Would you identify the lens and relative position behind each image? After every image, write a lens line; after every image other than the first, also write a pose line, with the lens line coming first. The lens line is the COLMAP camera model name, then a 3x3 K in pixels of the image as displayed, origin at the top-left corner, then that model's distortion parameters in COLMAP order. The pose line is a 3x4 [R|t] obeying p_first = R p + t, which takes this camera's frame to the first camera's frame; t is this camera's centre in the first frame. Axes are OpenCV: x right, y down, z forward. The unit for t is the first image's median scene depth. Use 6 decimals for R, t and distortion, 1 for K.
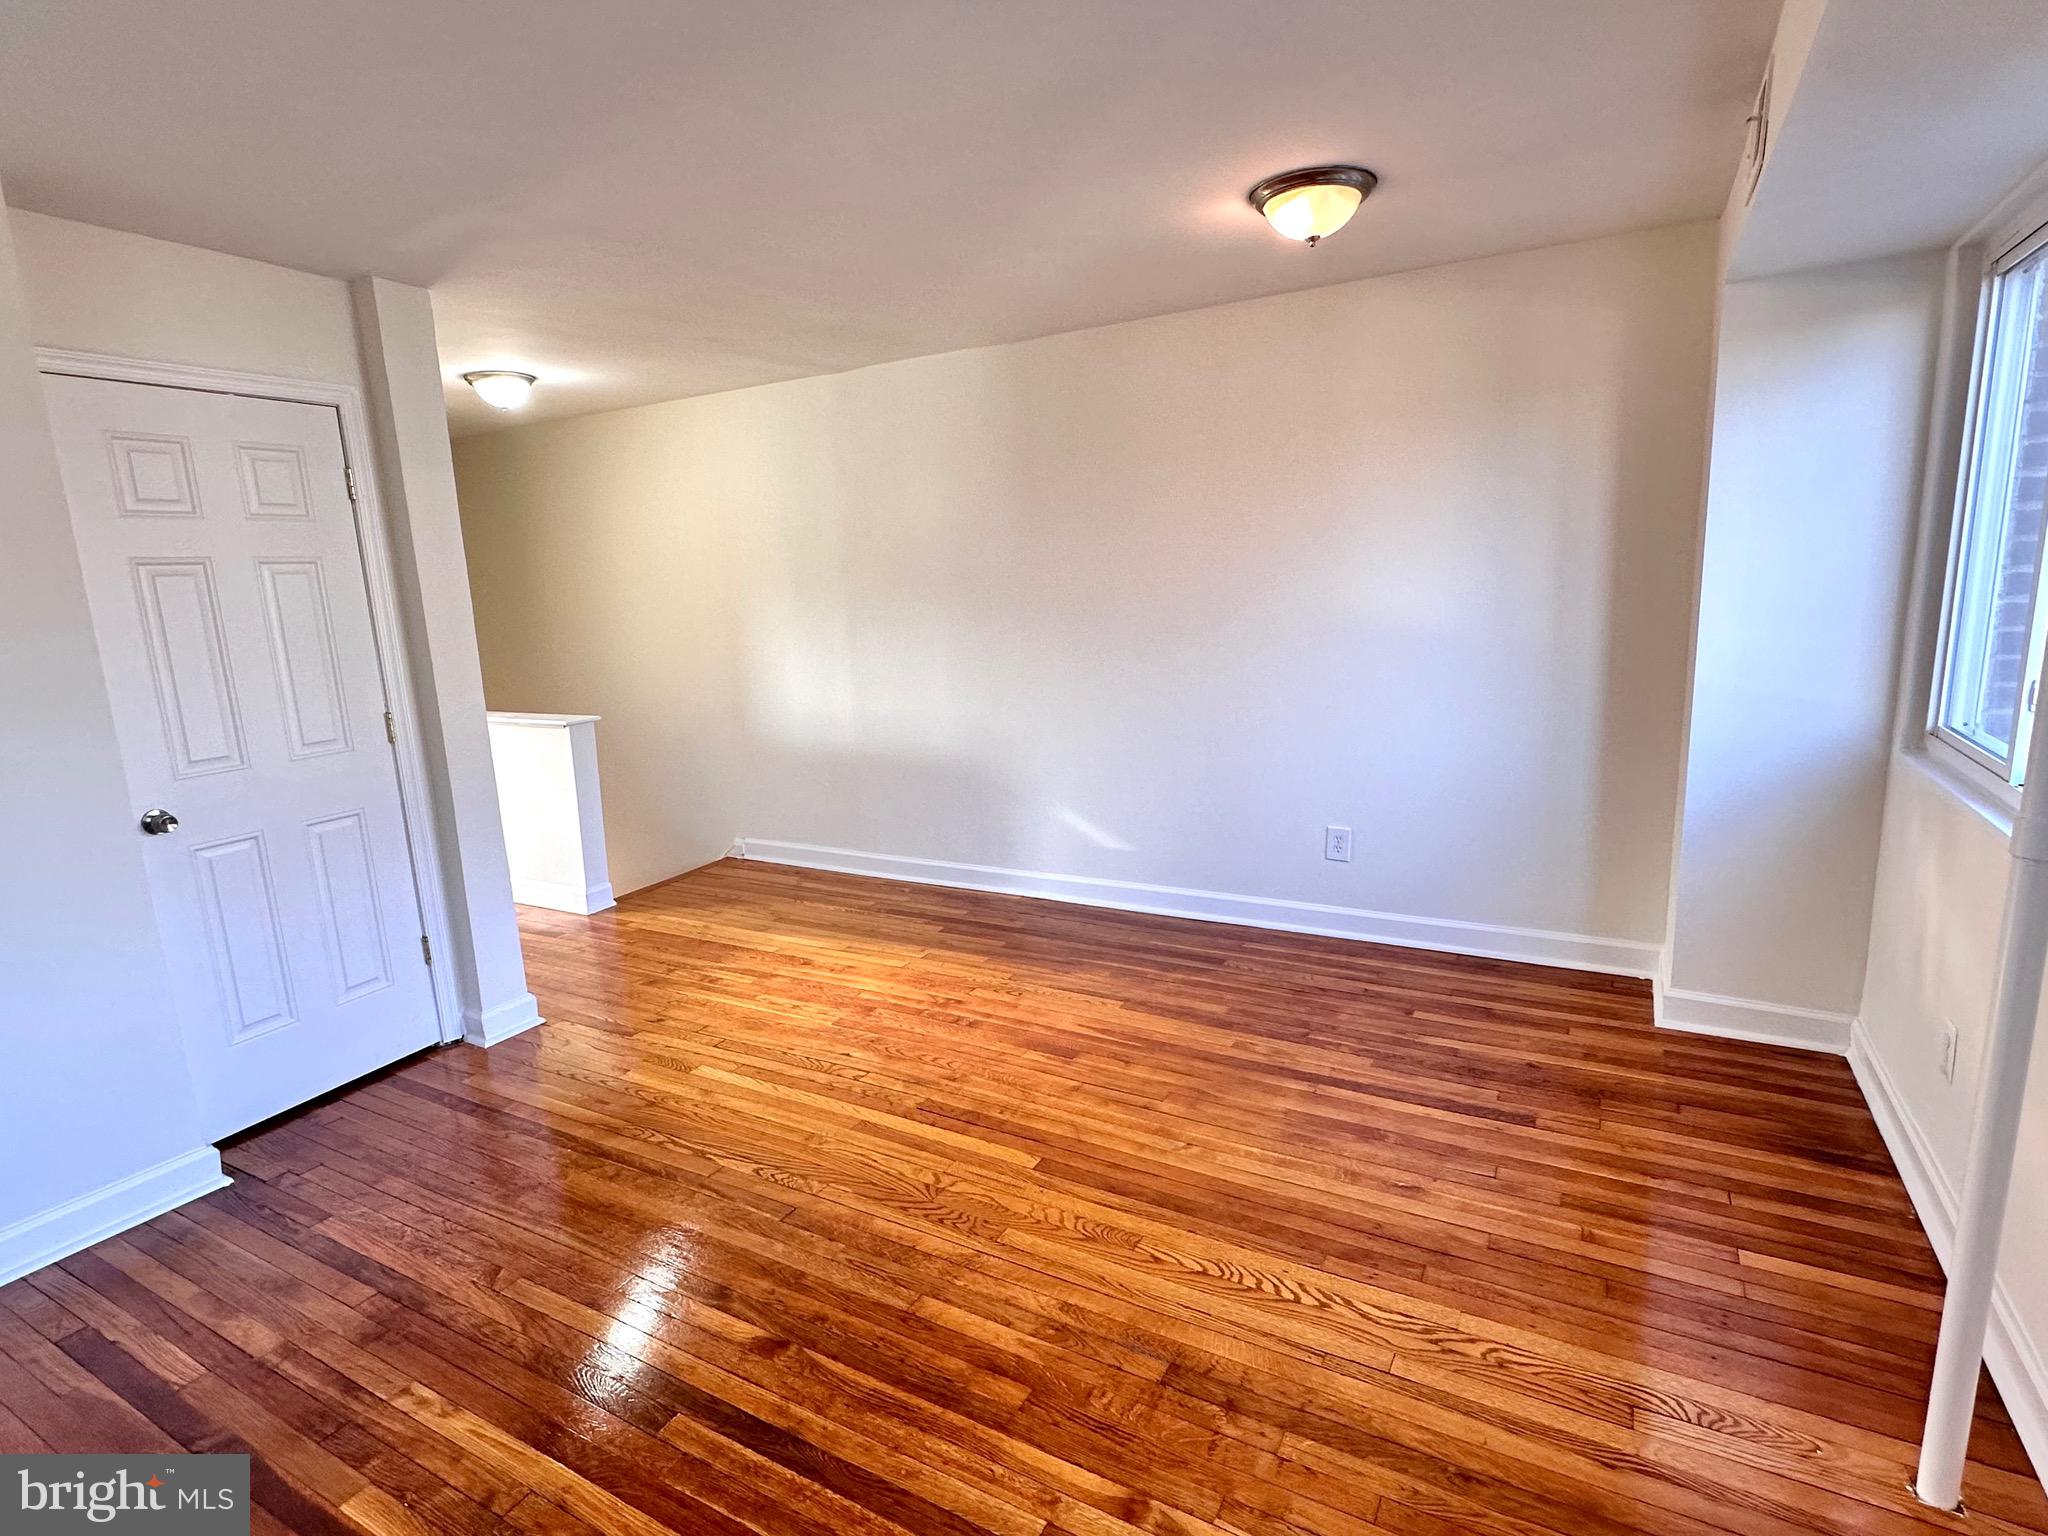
lens RADIAL K [[1033.6, 0, 1034.3], [0, 1033.6, 765.6], [0, 0, 1]] dist [-0.002241, 0.000418]
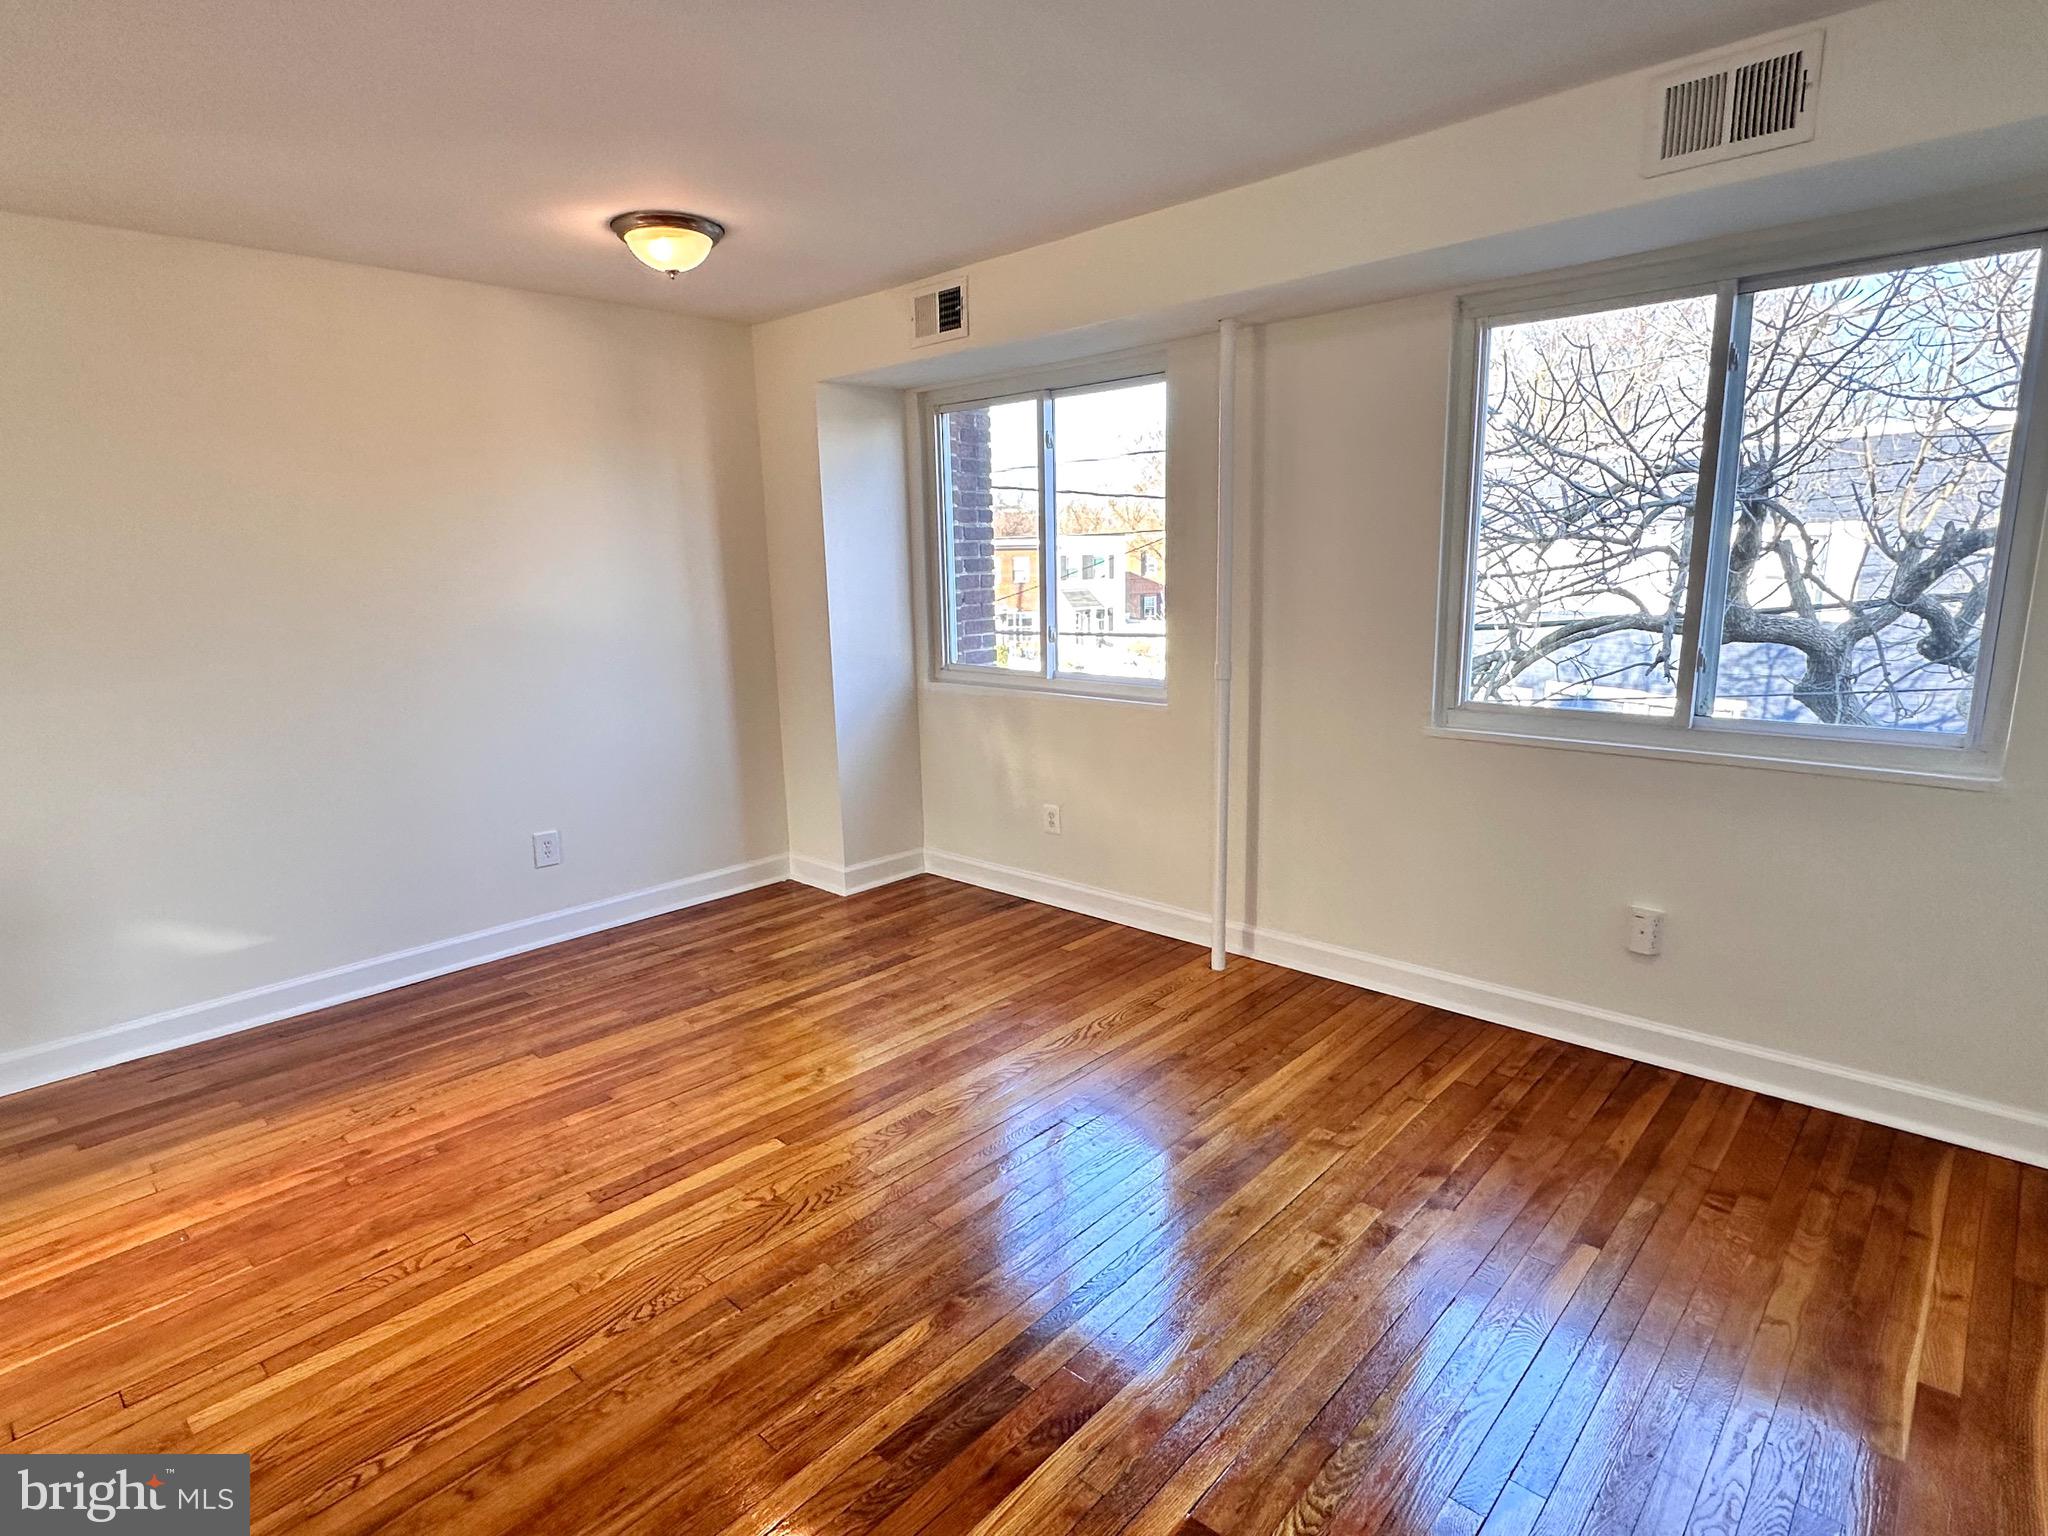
lens RADIAL K [[1063.9, 0, 1021.2], [0, 1063.9, 776.4], [0, 0, 1]] dist [-0.003244, -0.000359]
pose [[0.238175, -0.160825, 0.957814, -0.773600], [0.187989, 0.975178, 0.116994, -0.035564], [-0.952855, 0.152194, 0.262496, 0.395447]]
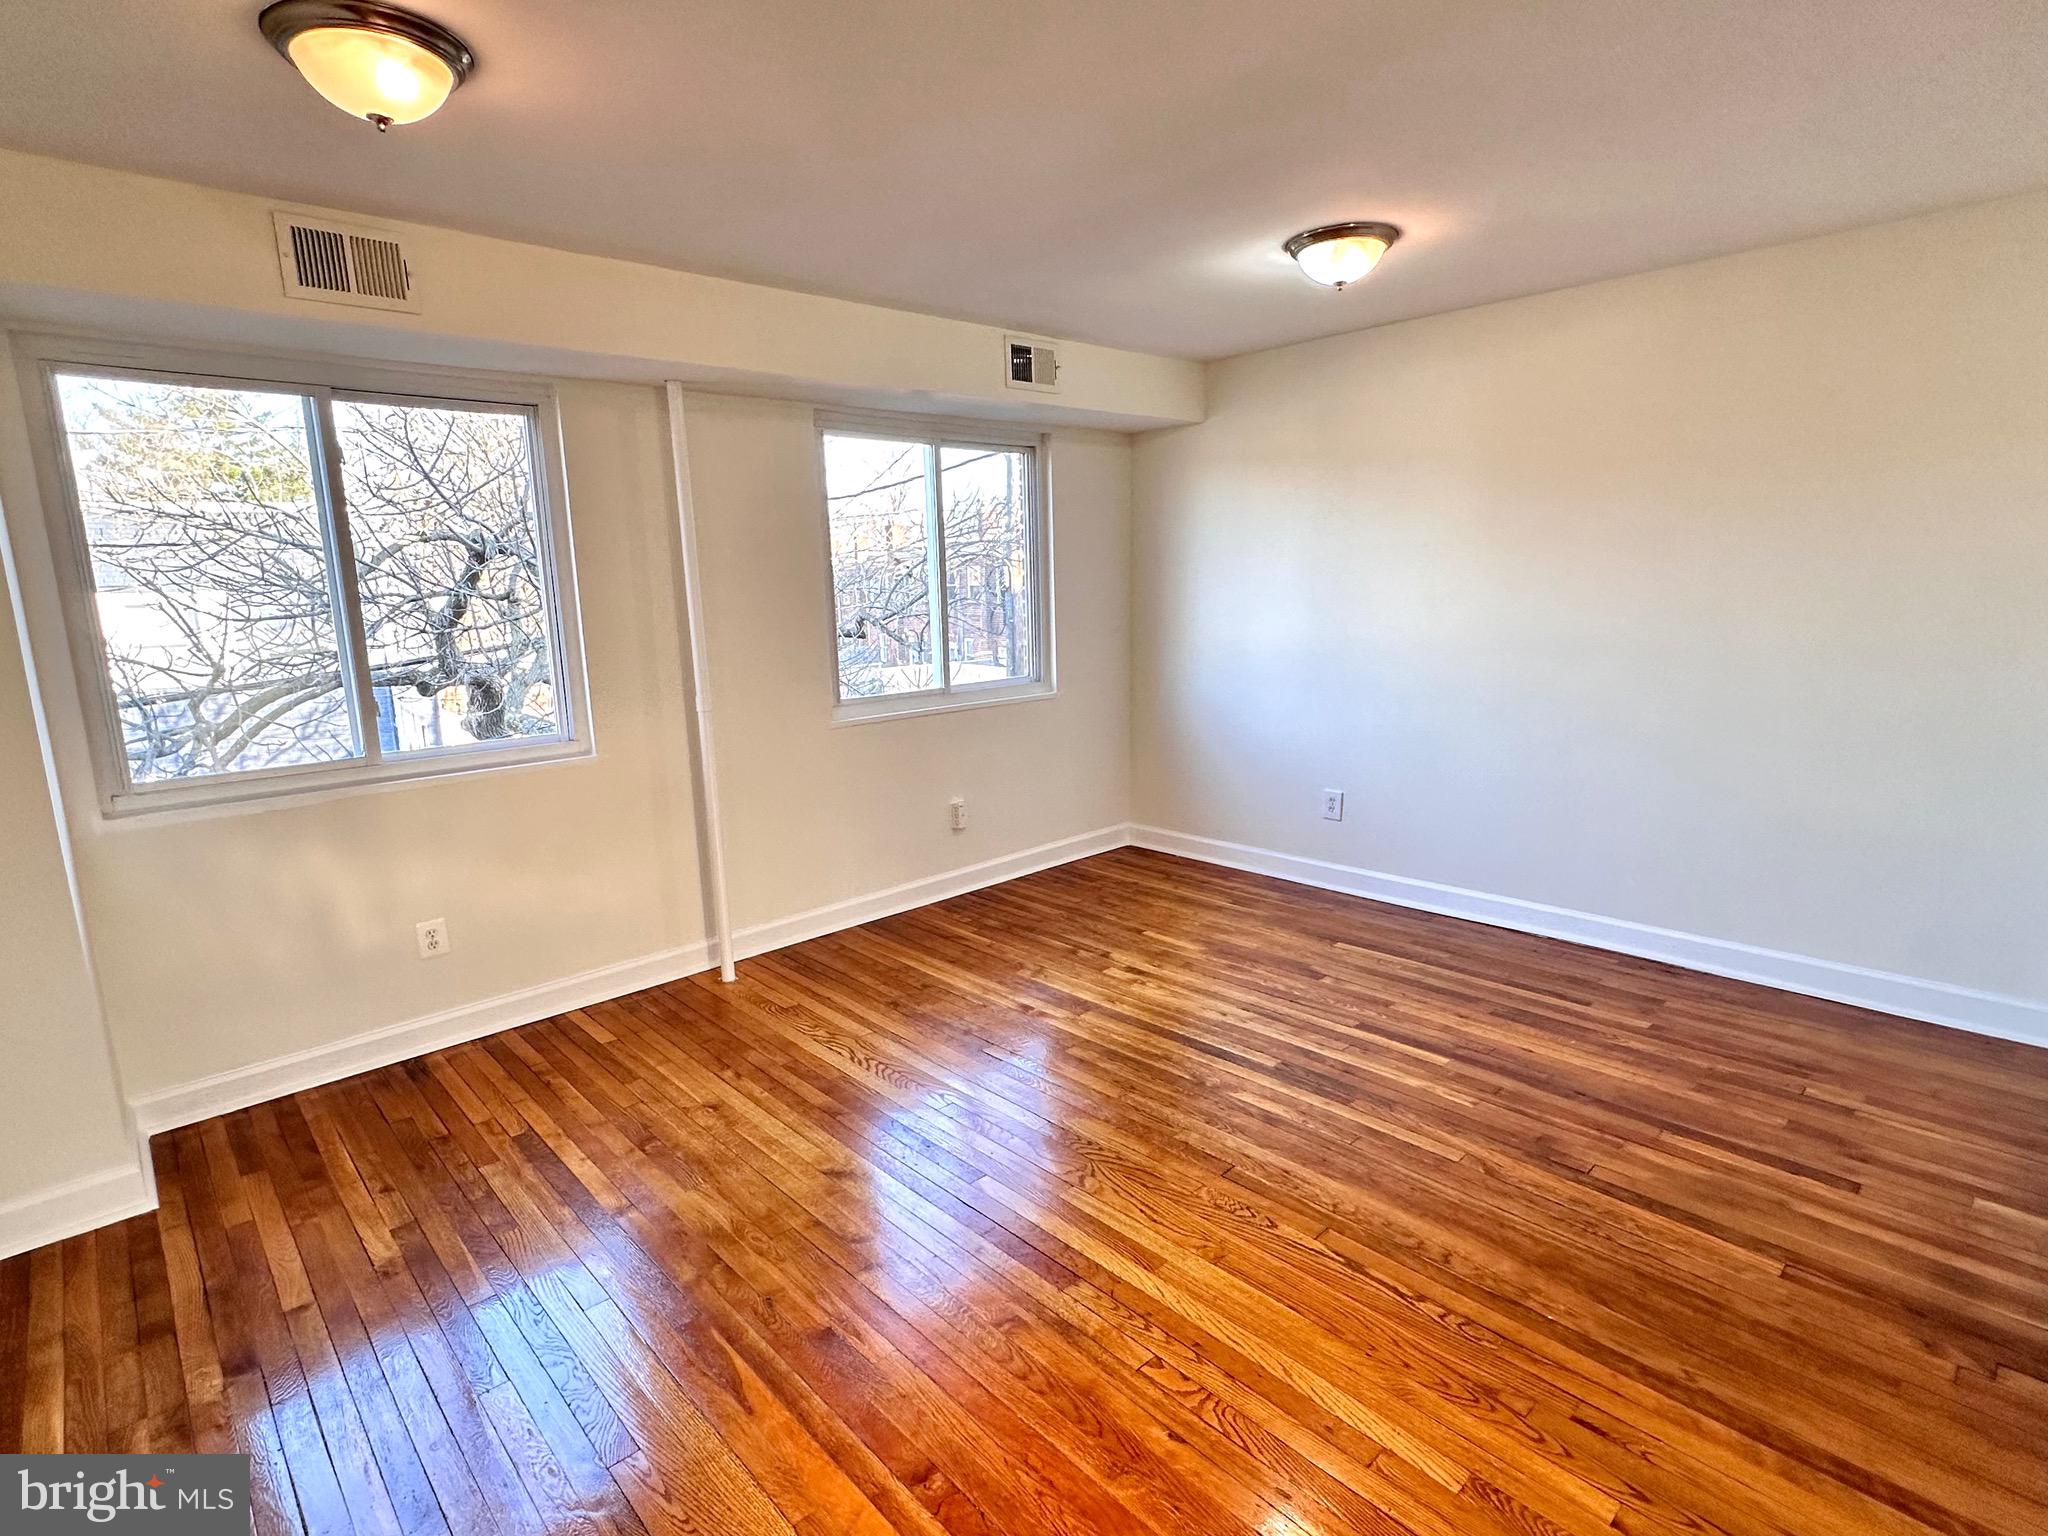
lens RADIAL K [[1033.6, 0, 1021.8], [0, 1033.6, 769.6], [0, 0, 1]] dist [-0.002241, 0.000418]
pose [[-0.947691, 0.014683, 0.318851, -0.311790], [0.127205, 0.933560, 0.335090, -0.266154], [-0.292746, 0.358121, -0.886594, 1.512493]]
